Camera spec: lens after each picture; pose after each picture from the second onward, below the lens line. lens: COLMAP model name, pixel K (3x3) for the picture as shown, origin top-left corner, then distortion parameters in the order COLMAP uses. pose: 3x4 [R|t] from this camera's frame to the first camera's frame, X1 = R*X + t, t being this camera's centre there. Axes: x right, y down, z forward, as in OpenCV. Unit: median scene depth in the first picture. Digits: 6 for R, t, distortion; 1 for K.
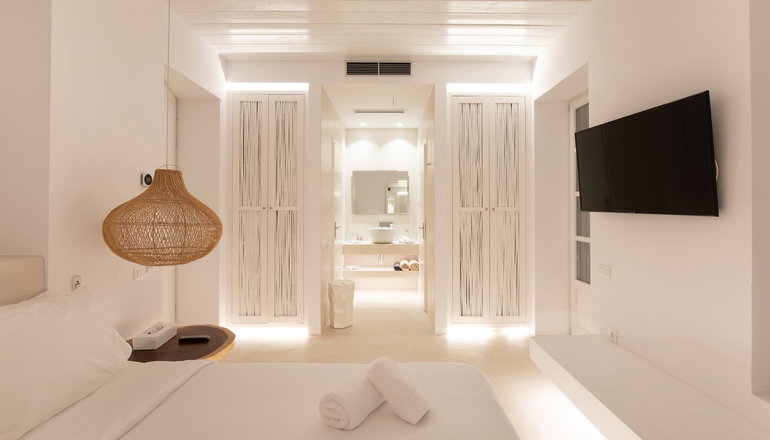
lens RADIAL K [[371.4, 0, 384.2], [0, 371.4, 216.8], [0, 0, 1]] dist [0.003000, 0.001555]
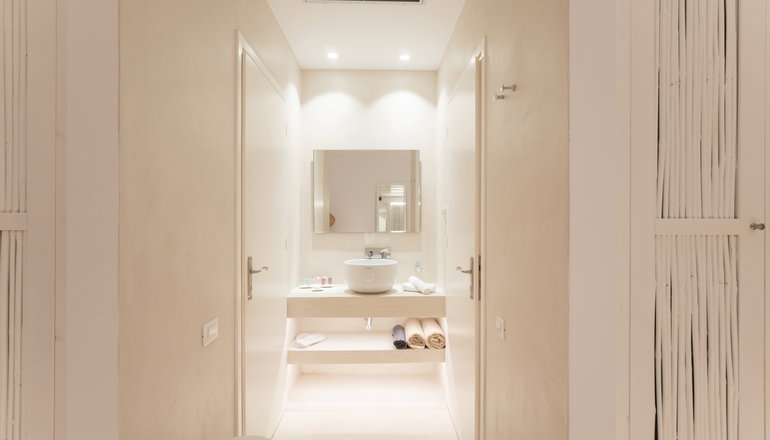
lens RADIAL K [[371.4, 0, 385.7], [0, 371.4, 222.7], [0, 0, 1]] dist [0.003000, 0.001555]
pose [[0.999475, 0.002870, 0.032263, -0.000629], [-0.002156, 0.999753, -0.022123, -0.010988], [-0.032319, 0.022042, 0.999235, 0.496185]]
